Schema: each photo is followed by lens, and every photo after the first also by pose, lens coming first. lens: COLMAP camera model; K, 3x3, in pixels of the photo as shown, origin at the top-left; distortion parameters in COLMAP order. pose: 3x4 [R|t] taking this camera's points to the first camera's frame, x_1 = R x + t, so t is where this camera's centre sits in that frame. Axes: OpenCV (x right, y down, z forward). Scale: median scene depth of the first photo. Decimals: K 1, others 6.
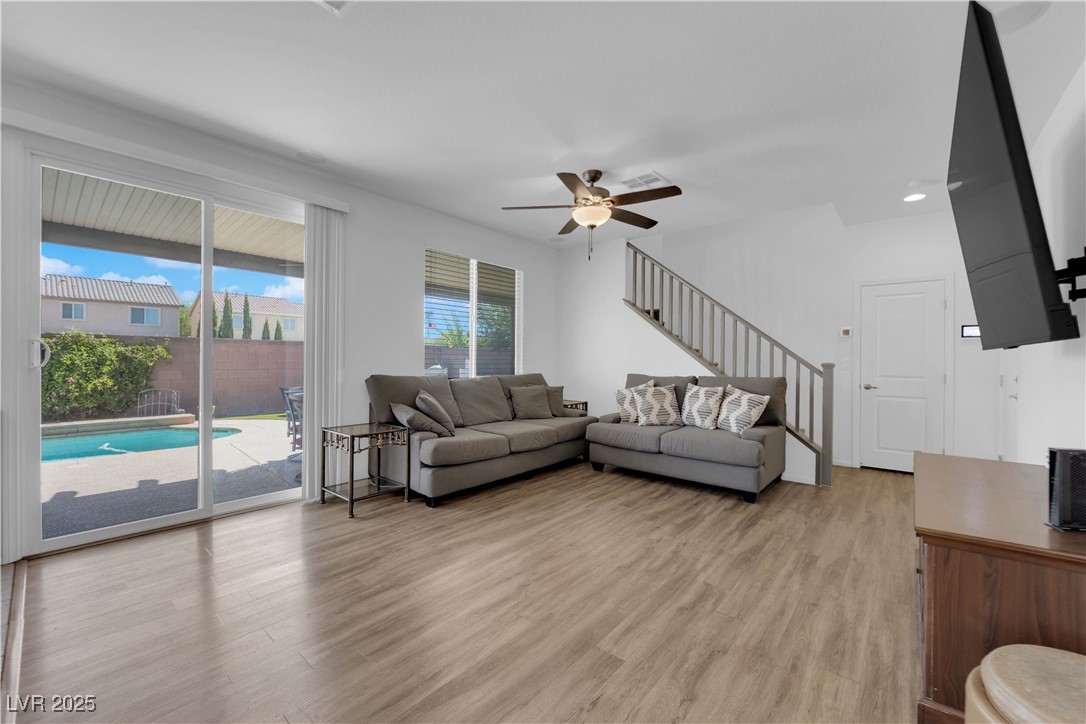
lens RADIAL K [[437.2, 0, 540.7], [0, 437.2, 357.3], [0, 0, 1]] dist [-0.010725, -0.002339]
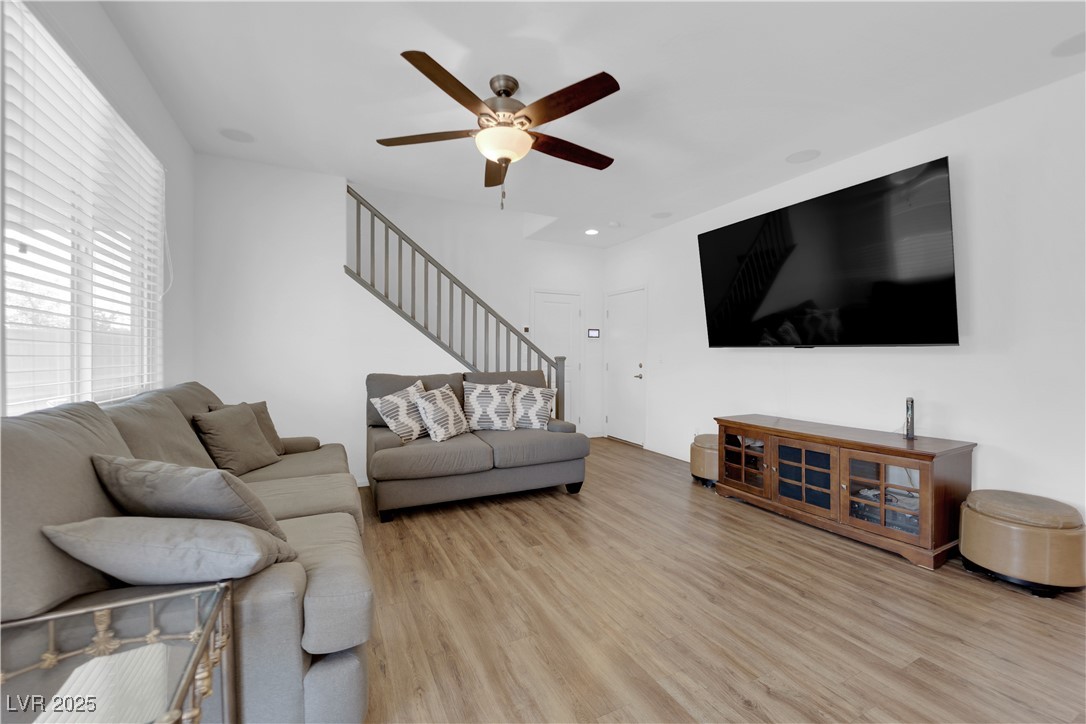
lens RADIAL K [[437.2, 0, 549.1], [0, 437.2, 357.2], [0, 0, 1]] dist [-0.010725, -0.002339]
pose [[0.384651, -0.011568, 0.922990, -0.439489], [-0.006011, 0.999869, 0.015037, -0.001942], [-0.923043, -0.011332, 0.384531, 0.596630]]
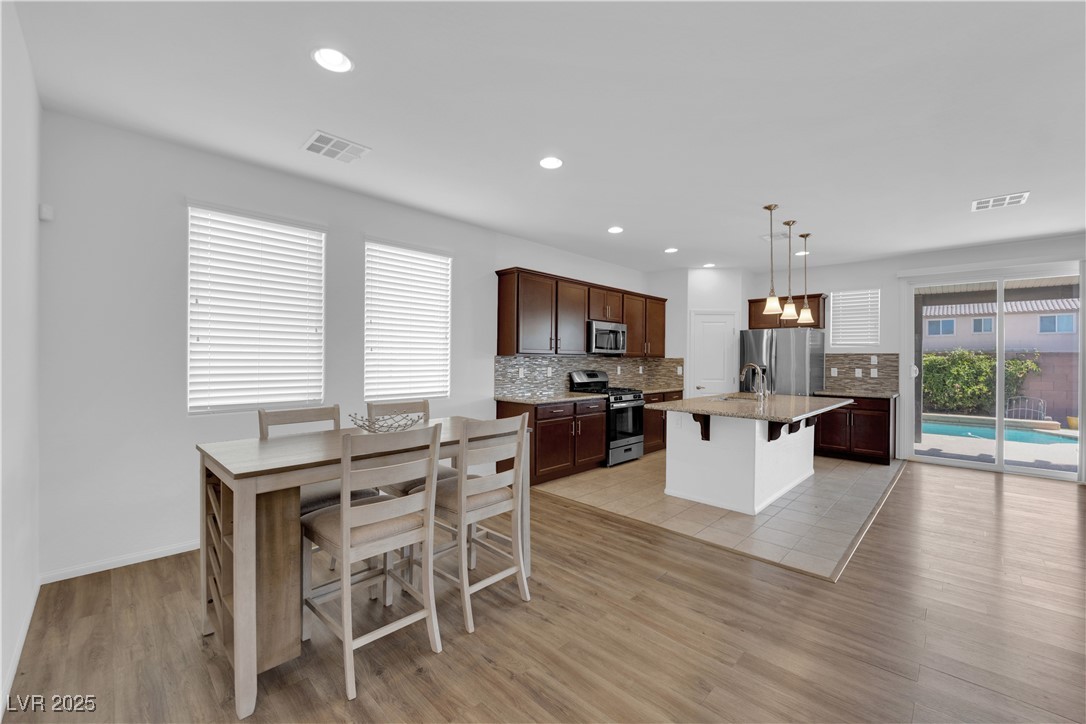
lens RADIAL K [[437.2, 0, 542.2], [0, 437.2, 360.4], [0, 0, 1]] dist [-0.010725, -0.002339]
pose [[-0.065123, -0.007580, -0.997848, 0.765169], [-0.004626, 0.999963, -0.007294, -0.025002], [0.997867, 0.004141, -0.065156, -0.497671]]
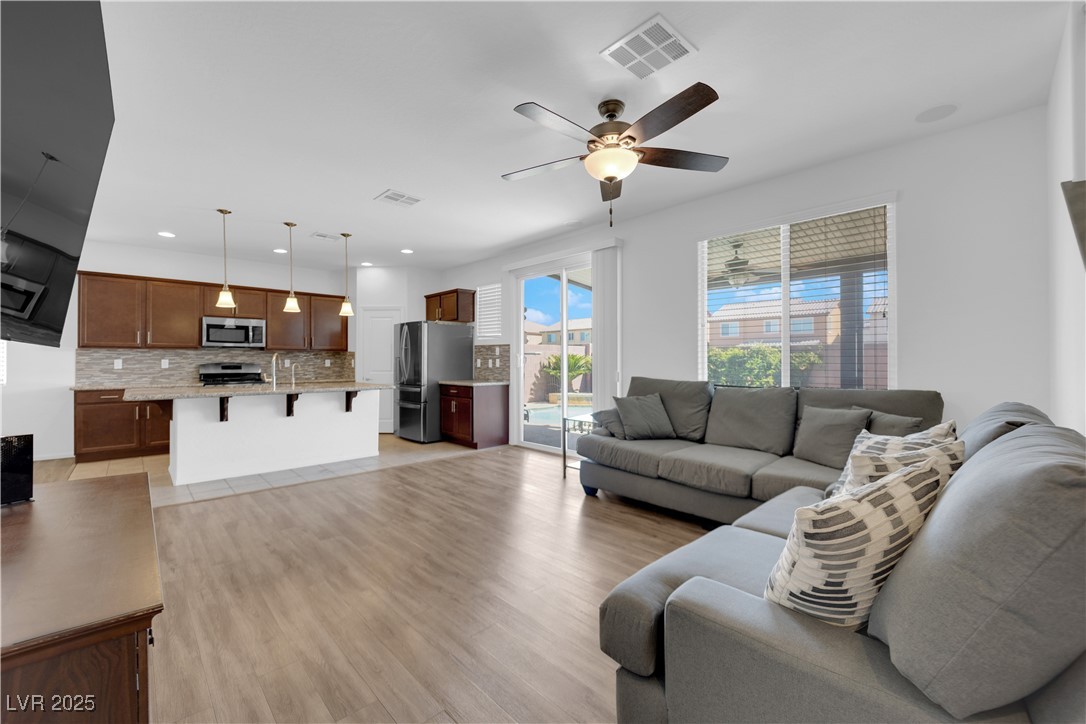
lens RADIAL K [[437.2, 0, 547.2], [0, 437.2, 361.0], [0, 0, 1]] dist [-0.010725, -0.002339]
pose [[-0.097702, -0.008477, -0.995180, 0.755386], [0.002739, 0.999958, -0.008786, 0.007906], [0.995212, -0.003584, -0.097675, 0.859187]]
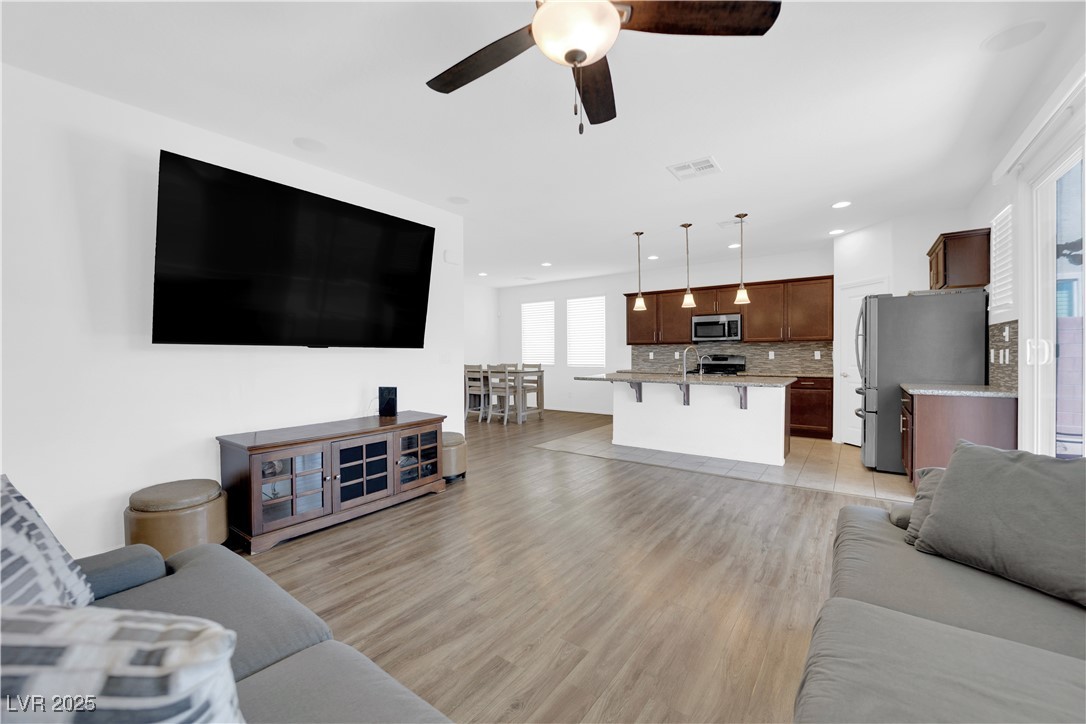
lens RADIAL K [[437.2, 0, 536.5], [0, 437.2, 358.6], [0, 0, 1]] dist [-0.010725, -0.002339]
pose [[-0.997851, -0.002507, -0.065475, 0.164760], [-0.002925, 0.999976, 0.006293, 0.003687], [0.065458, 0.006471, -0.997834, 1.286742]]
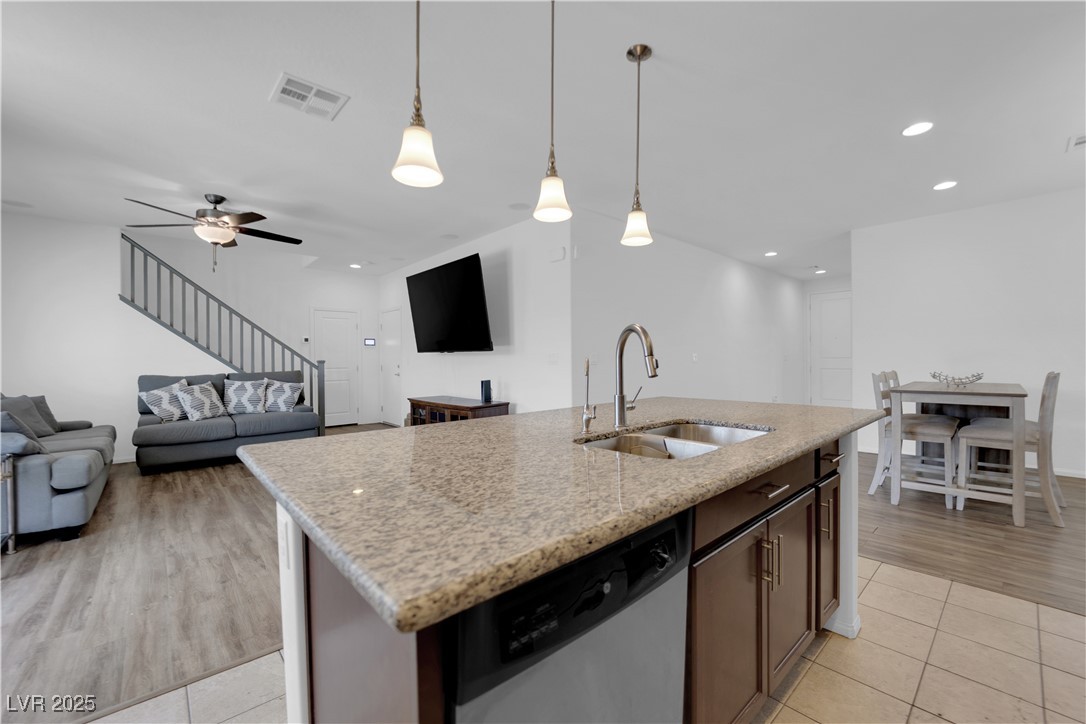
lens RADIAL K [[437.2, 0, 544.9], [0, 437.2, 357.5], [0, 0, 1]] dist [-0.010725, -0.002339]
pose [[0.134469, -0.008490, 0.990881, -0.800134], [0.007456, 0.999944, 0.007556, -0.002456], [-0.990890, 0.006372, 0.134525, -0.004773]]
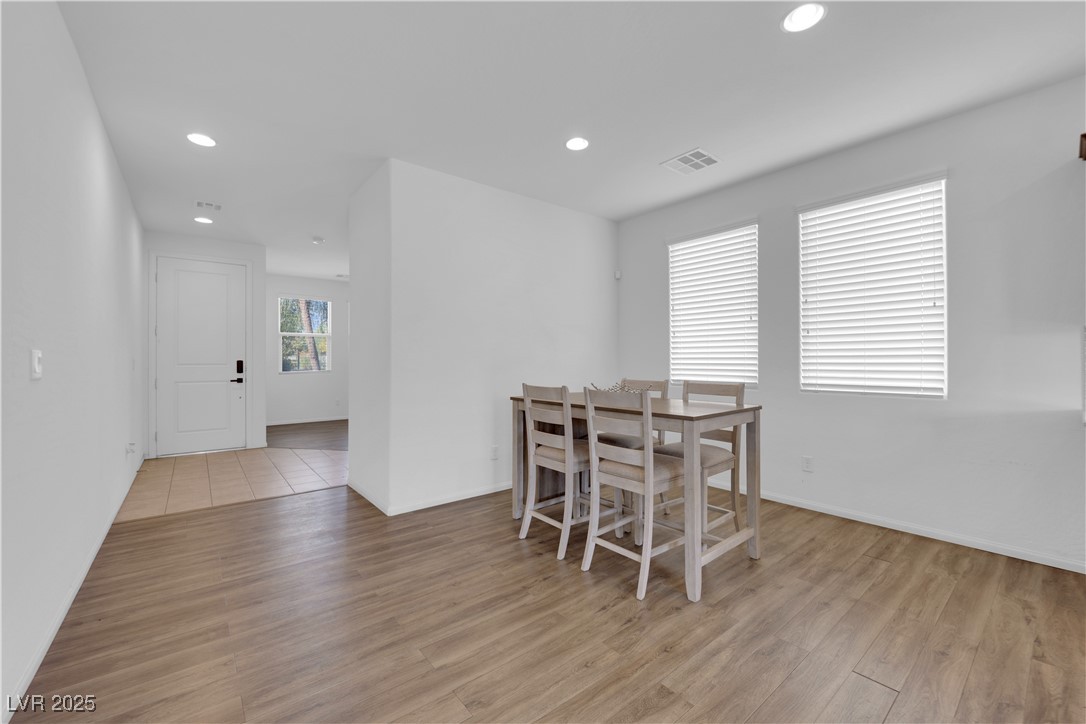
lens RADIAL K [[437.2, 0, 545.8], [0, 437.2, 361.1], [0, 0, 1]] dist [-0.010725, -0.002339]
pose [[-0.984239, -0.007328, 0.176693, 0.196846], [-0.006322, 0.999960, 0.006256, 0.001010], [-0.176732, 0.005041, -0.984246, -0.009723]]
